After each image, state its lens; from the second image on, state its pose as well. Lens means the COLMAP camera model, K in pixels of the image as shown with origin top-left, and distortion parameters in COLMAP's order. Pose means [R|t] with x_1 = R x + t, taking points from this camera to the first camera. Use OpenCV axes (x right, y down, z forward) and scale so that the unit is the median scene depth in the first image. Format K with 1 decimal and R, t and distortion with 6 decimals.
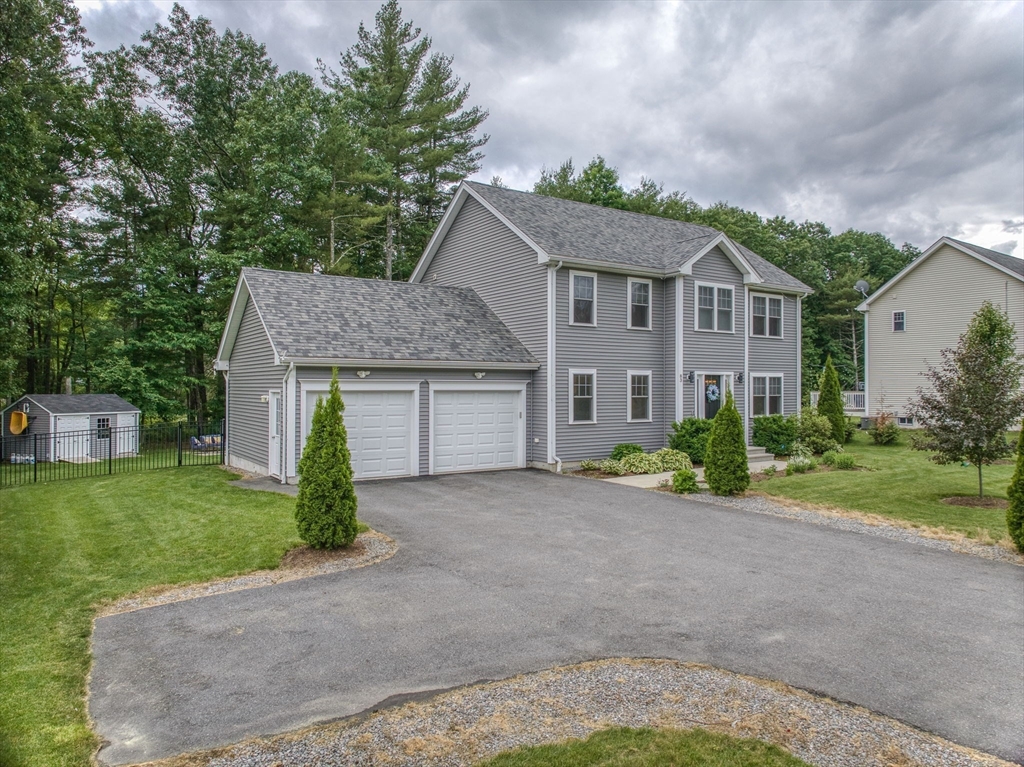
lens RADIAL K [[706.5, 0, 520.0], [0, 706.5, 388.2], [0, 0, 1]] dist [-0.046464, -0.003360]
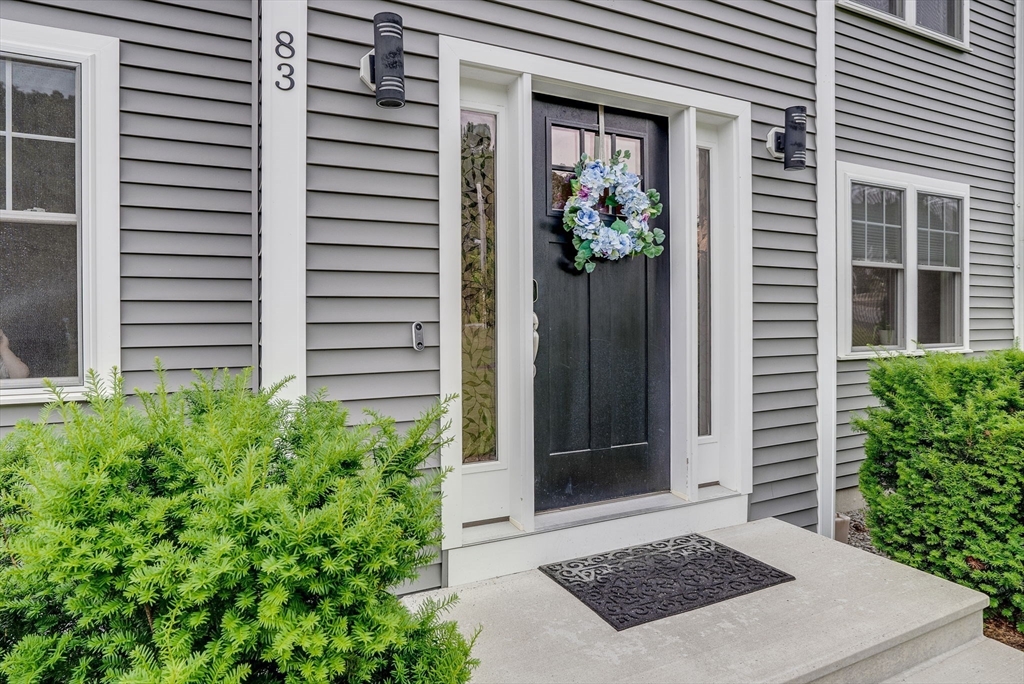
lens RADIAL K [[595.2, 0, 512.0], [0, 595.2, 342.0], [0, 0, 1]] dist [-0.036878, 0.000644]
pose [[0.988457, -0.003986, -0.151451, 0.284359], [0.008420, 0.999554, 0.028646, 0.033914], [0.151269, -0.029591, 0.988050, 0.899021]]
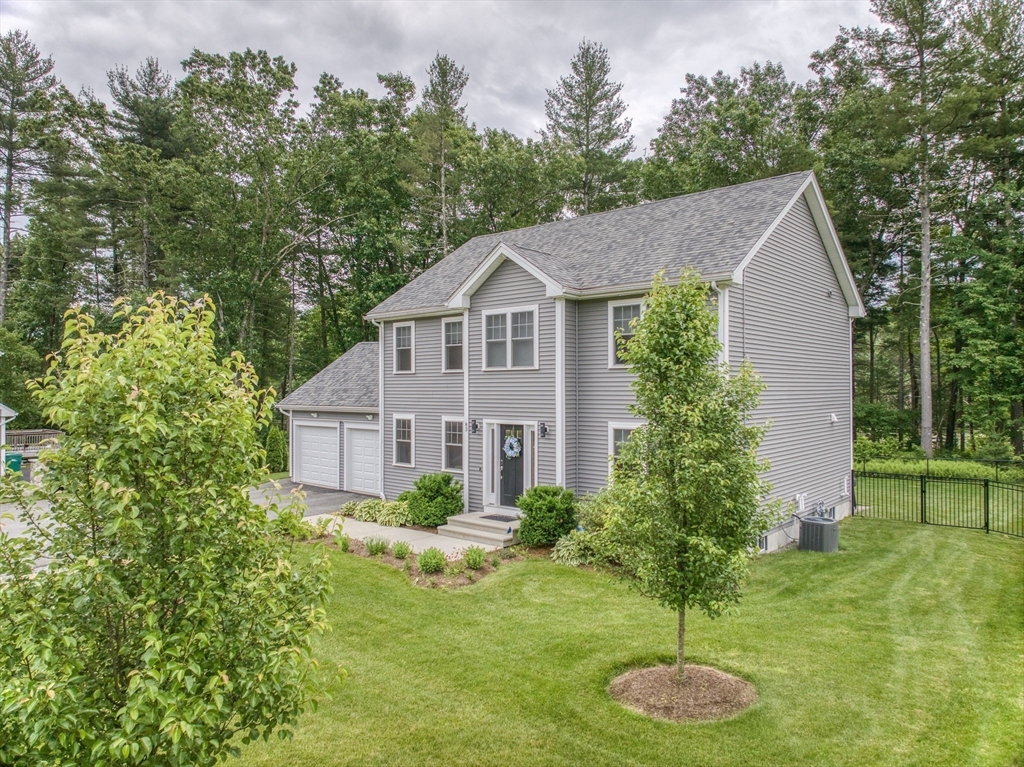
lens RADIAL K [[706.5, 0, 520.0], [0, 706.5, 388.2], [0, 0, 1]] dist [-0.046464, -0.003360]
pose [[0.255952, -0.002469, -0.966686, 1.082036], [0.000556, 0.999997, -0.002407, -0.059592], [0.966689, 0.000078, 0.255952, 0.842405]]
